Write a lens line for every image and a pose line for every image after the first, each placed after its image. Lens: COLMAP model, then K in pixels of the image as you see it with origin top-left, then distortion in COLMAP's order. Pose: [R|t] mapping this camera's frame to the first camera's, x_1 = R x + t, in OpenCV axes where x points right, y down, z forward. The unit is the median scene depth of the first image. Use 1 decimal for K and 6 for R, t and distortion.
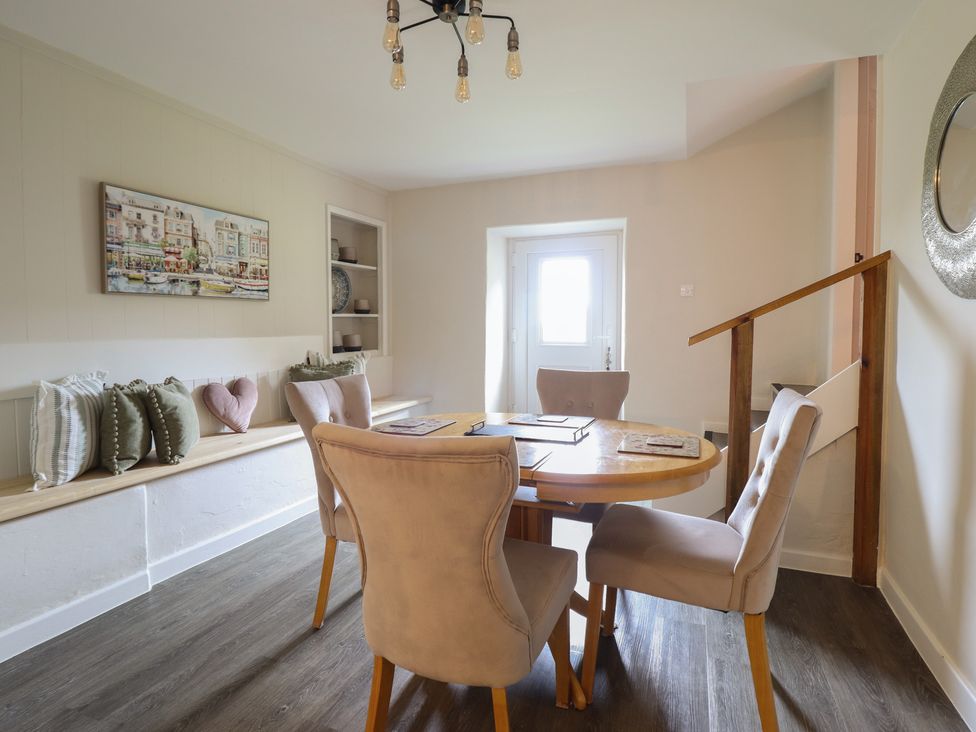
lens RADIAL K [[521.9, 0, 487.7], [0, 521.9, 353.8], [0, 0, 1]] dist [0.001592, -0.014922]
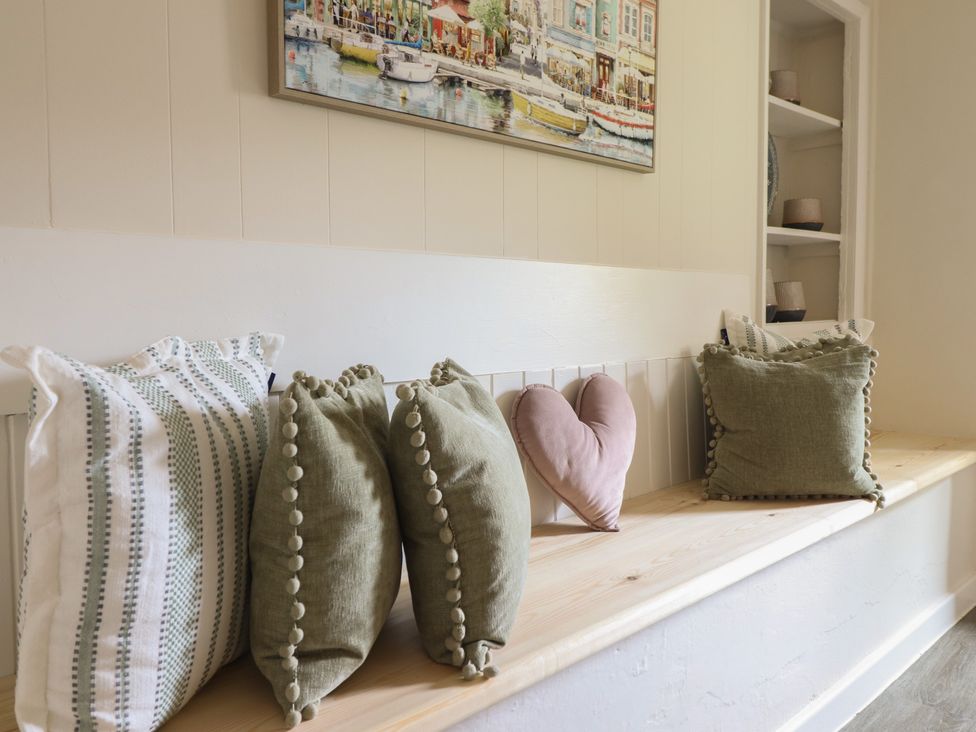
lens RADIAL K [[778.5, 0, 488.0], [0, 778.5, 366.0], [0, 0, 1]] dist [0.003657, 0.000722]
pose [[0.920167, 0.023359, -0.390828, -0.411598], [-0.016711, 0.999652, 0.020402, 0.038576], [0.391169, -0.012242, 0.920238, 0.587622]]
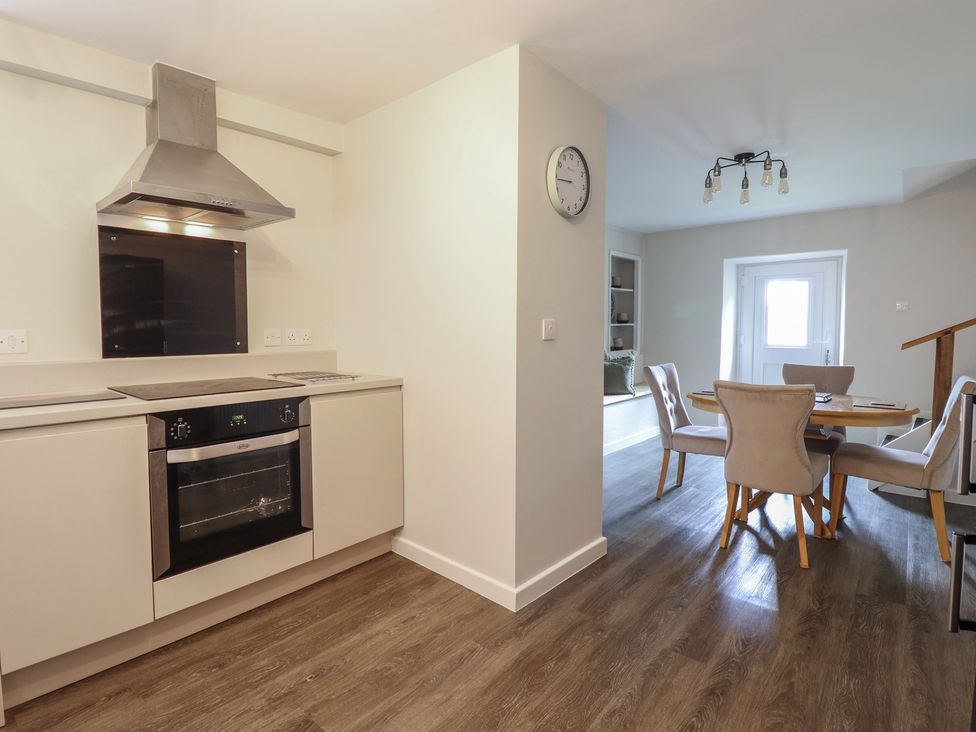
lens RADIAL K [[503.2, 0, 489.8], [0, 503.2, 354.8], [0, 0, 1]] dist [-0.000063, -0.013507]
pose [[0.946409, 0.017783, -0.322482, -0.256742], [-0.016760, 0.999842, 0.005949, 0.009490], [0.322537, -0.000226, 0.946557, -0.704794]]
